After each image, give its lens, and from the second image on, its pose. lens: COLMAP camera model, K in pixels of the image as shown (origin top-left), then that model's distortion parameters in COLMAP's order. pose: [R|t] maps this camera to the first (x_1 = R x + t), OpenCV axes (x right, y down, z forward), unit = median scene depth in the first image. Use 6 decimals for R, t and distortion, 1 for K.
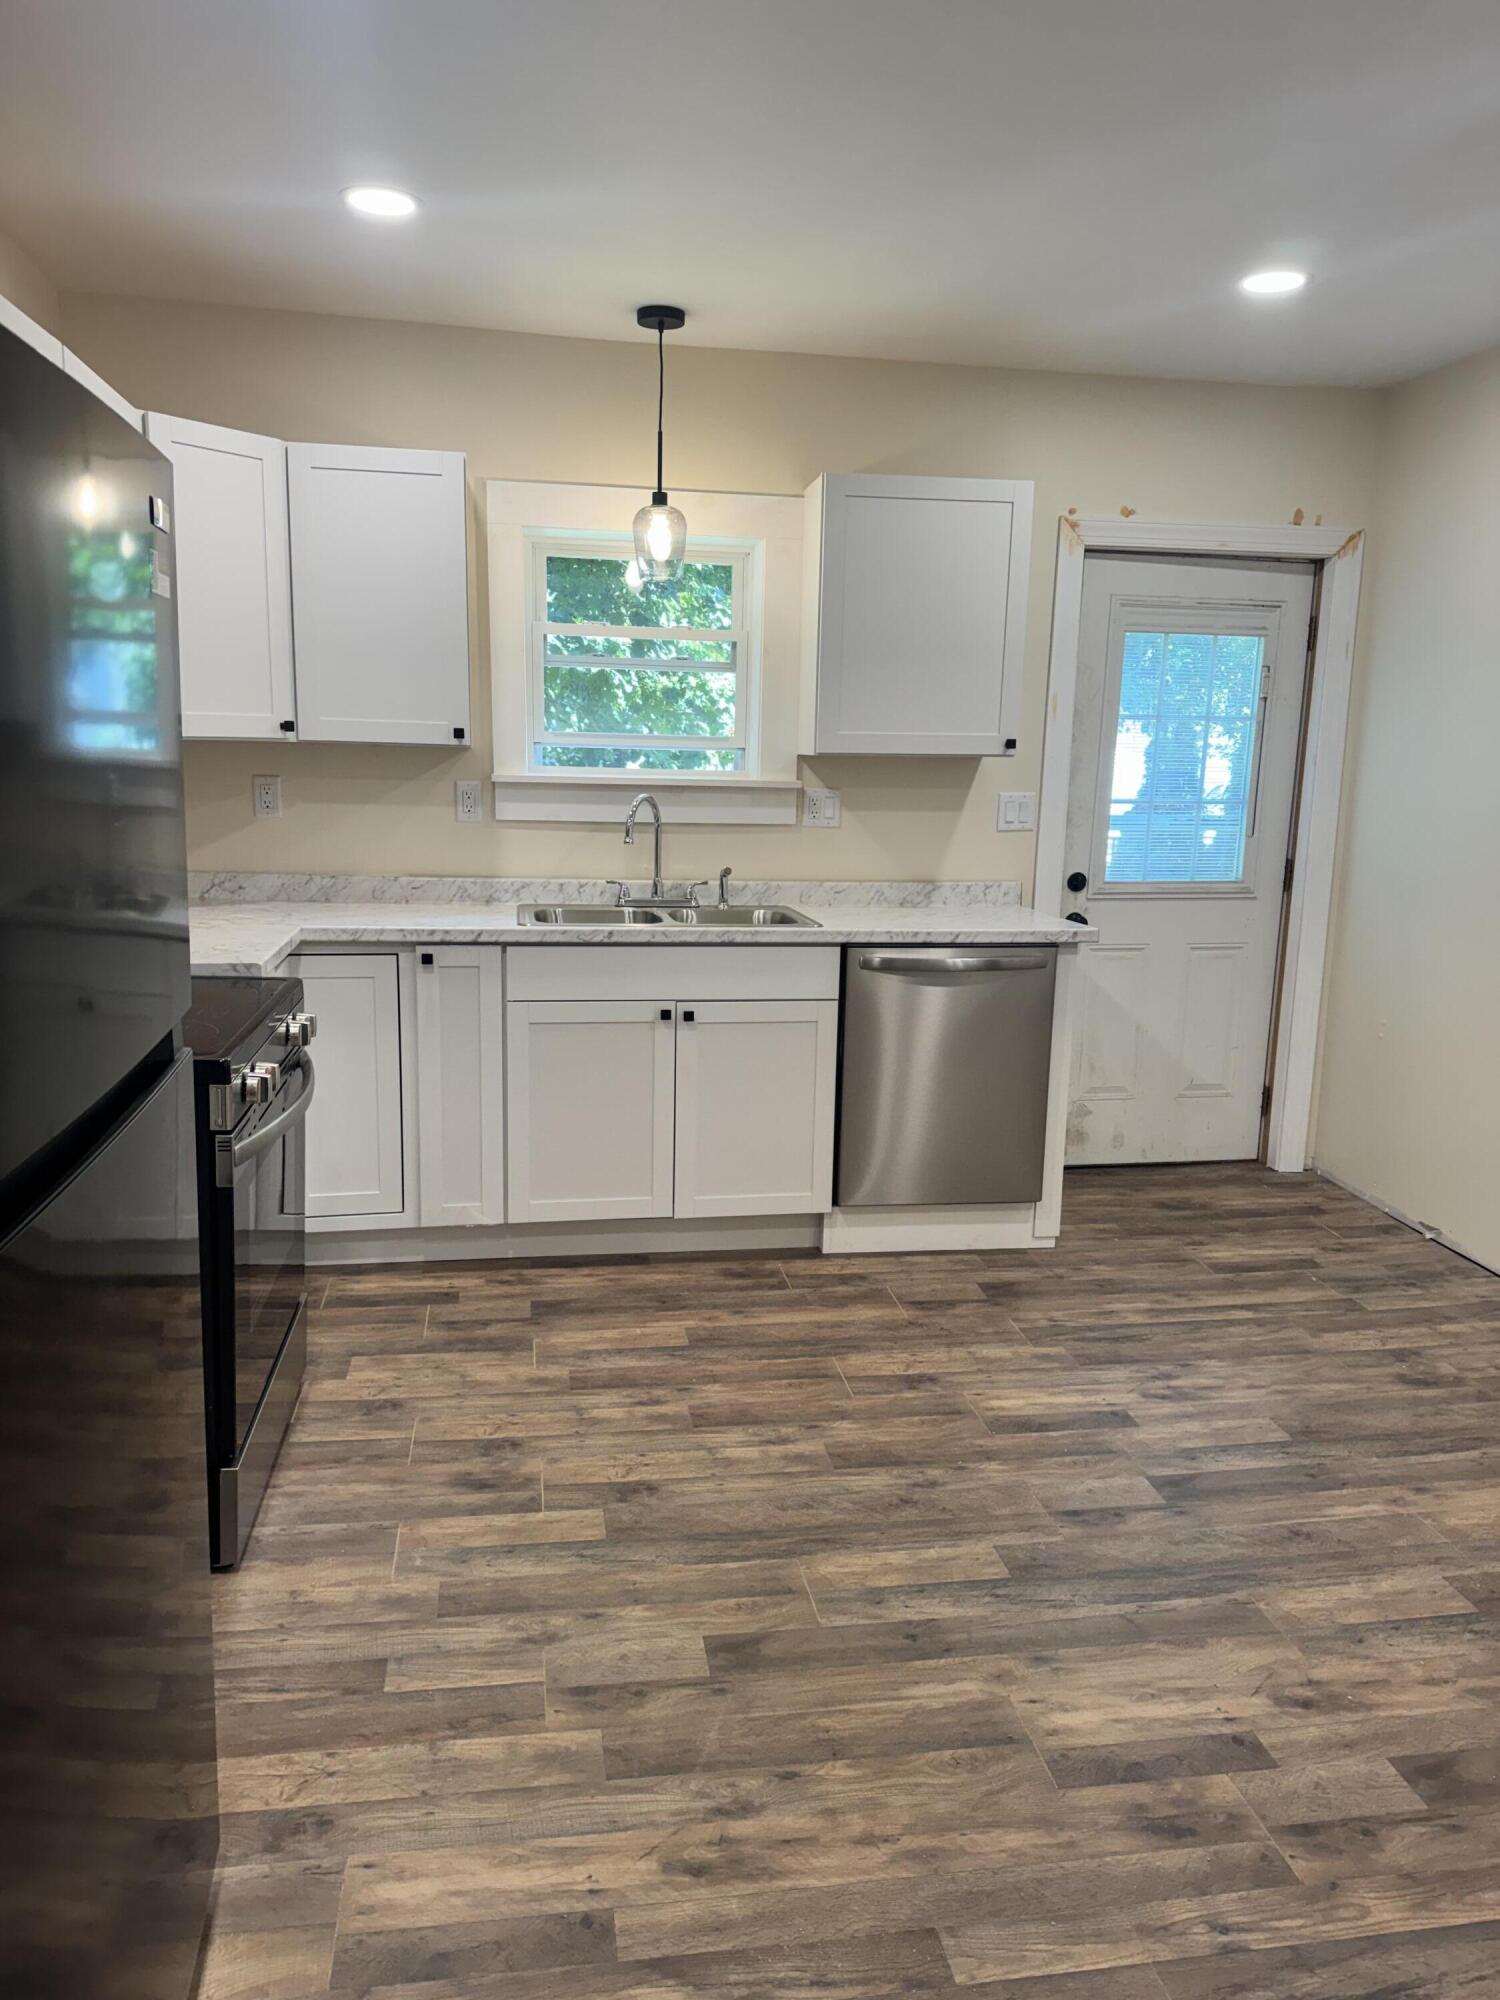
lens RADIAL K [[1419.1, 0, 750.0], [0, 1419.1, 1000.0], [0, 0, 1]] dist [0.141118, -0.216584]
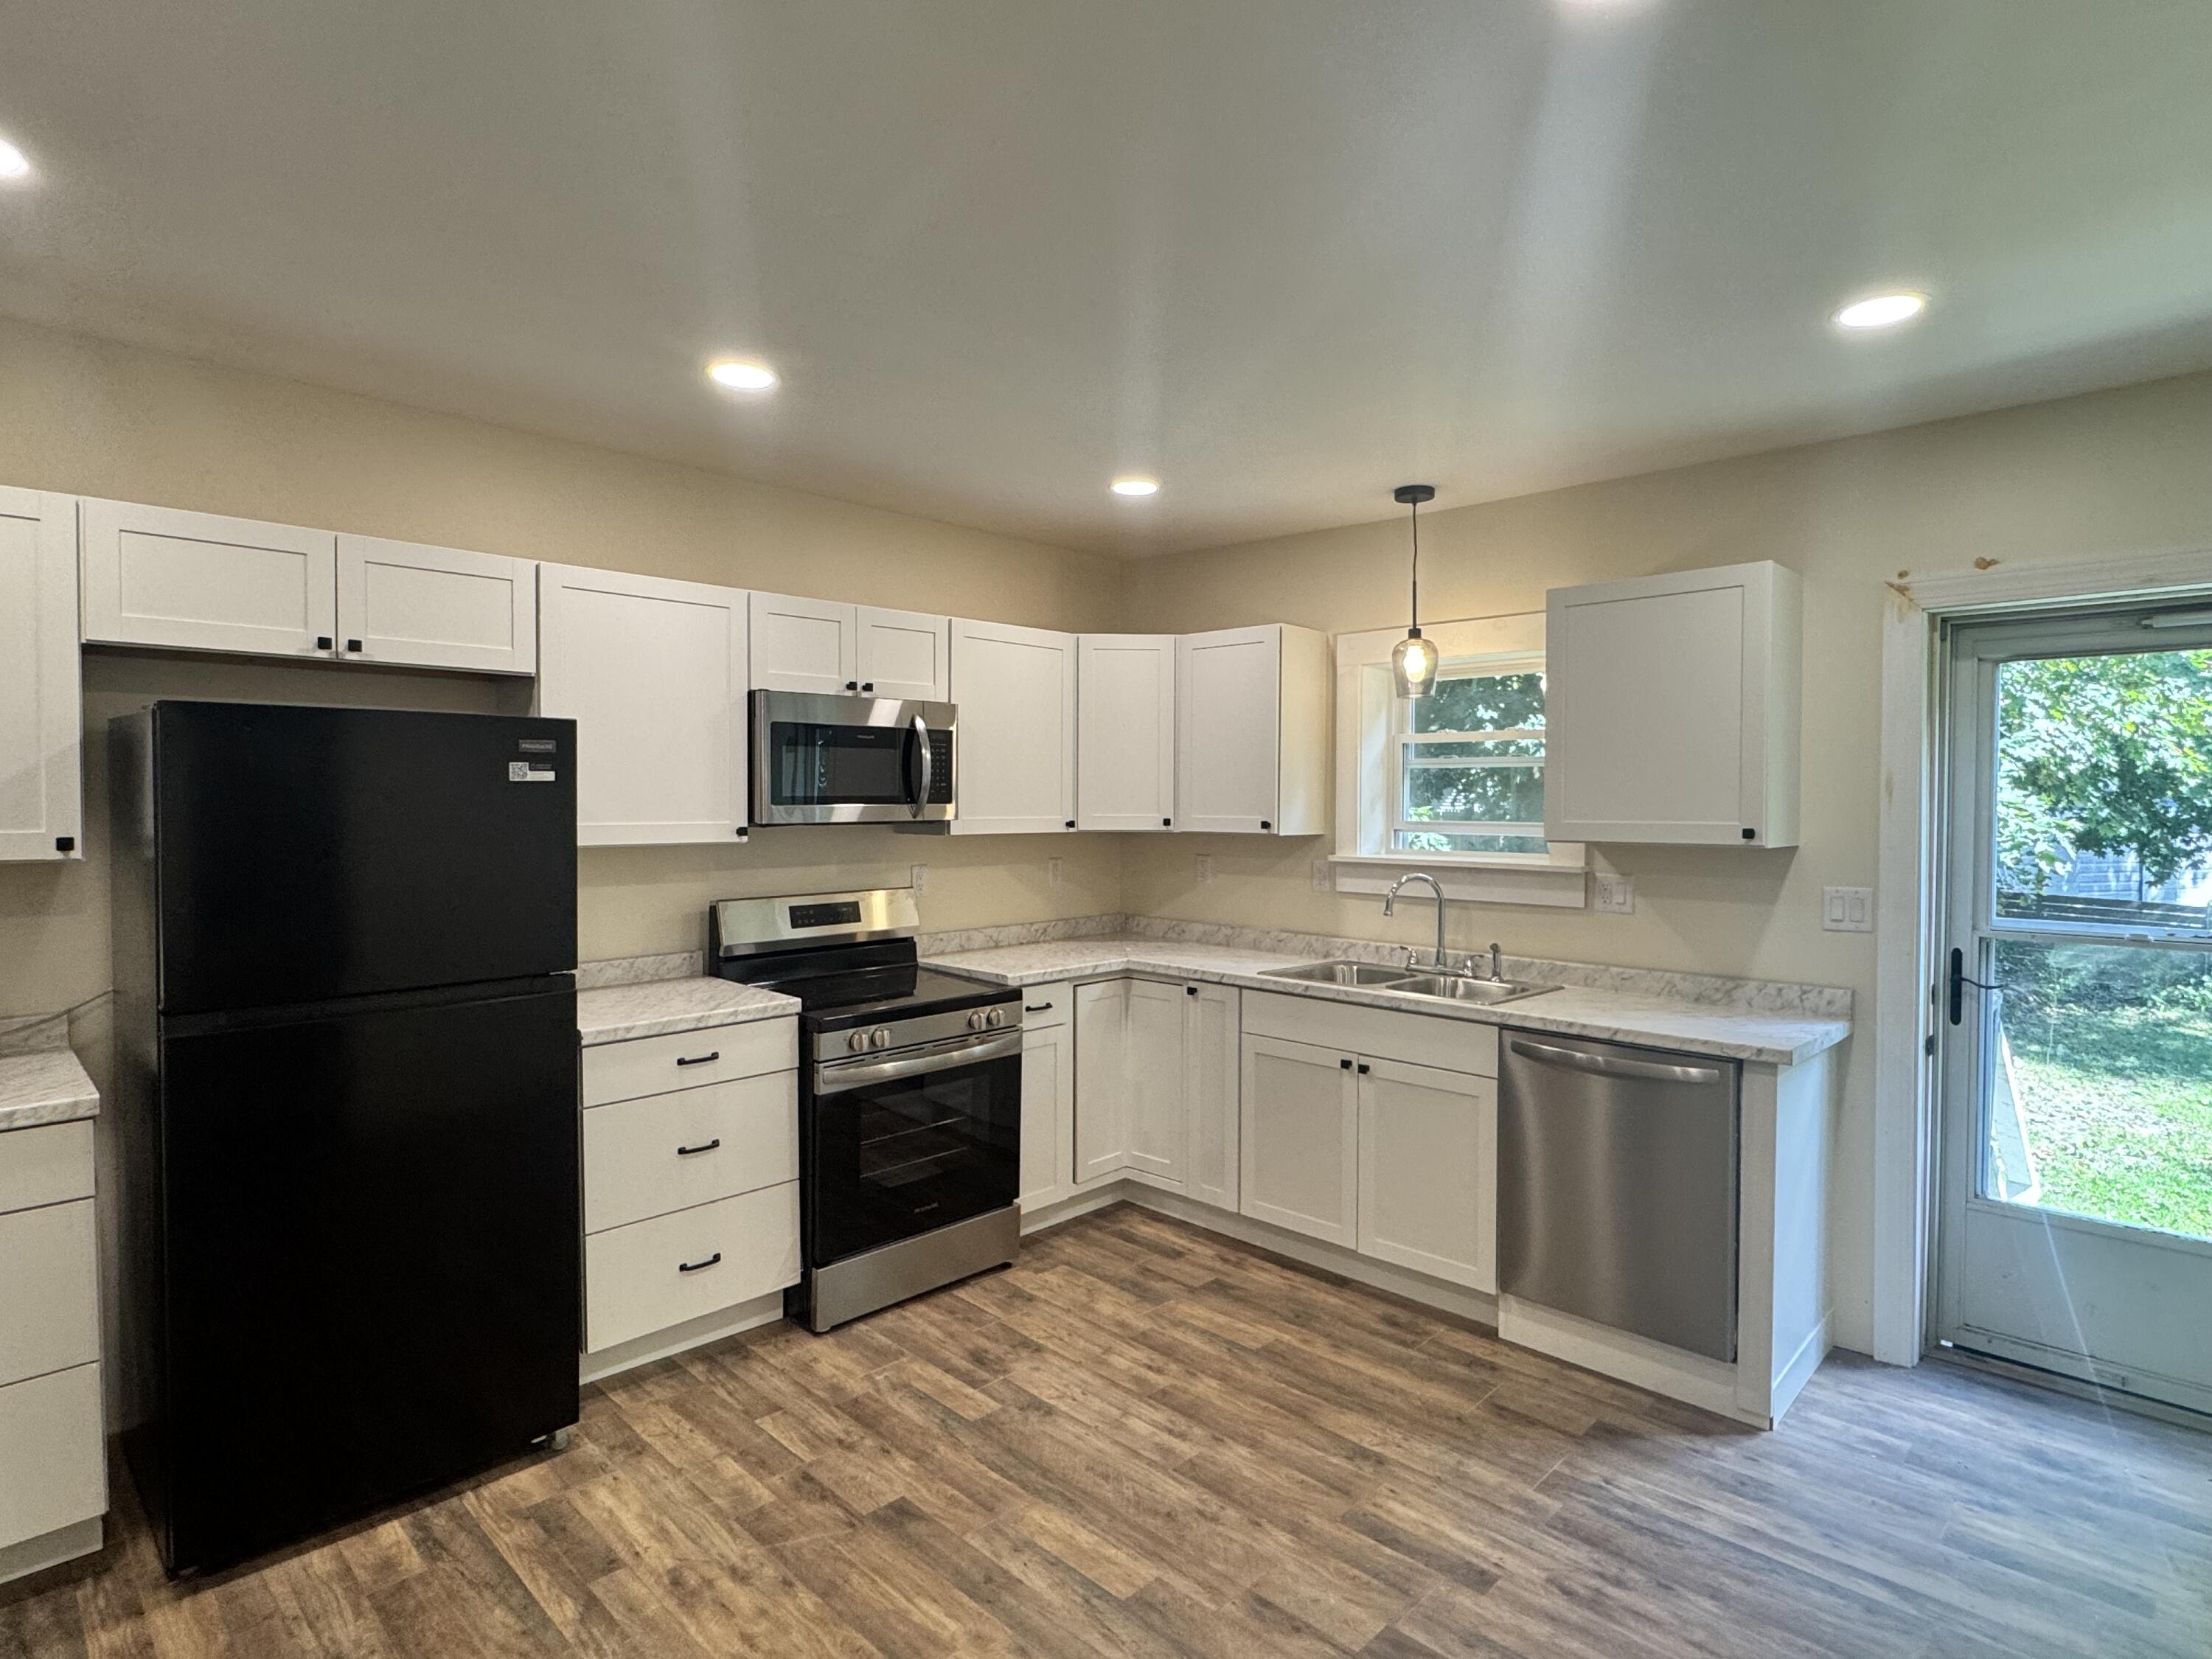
lens RADIAL K [[1202.5, 0, 1106.0], [0, 1202.5, 829.5], [0, 0, 1]] dist [0.000418, -0.000732]
pose [[0.575953, 0.000521, -0.817483, 0.674845], [-0.139666, 0.985360, -0.097773, -0.058850], [0.805464, 0.170488, 0.567593, 0.283744]]
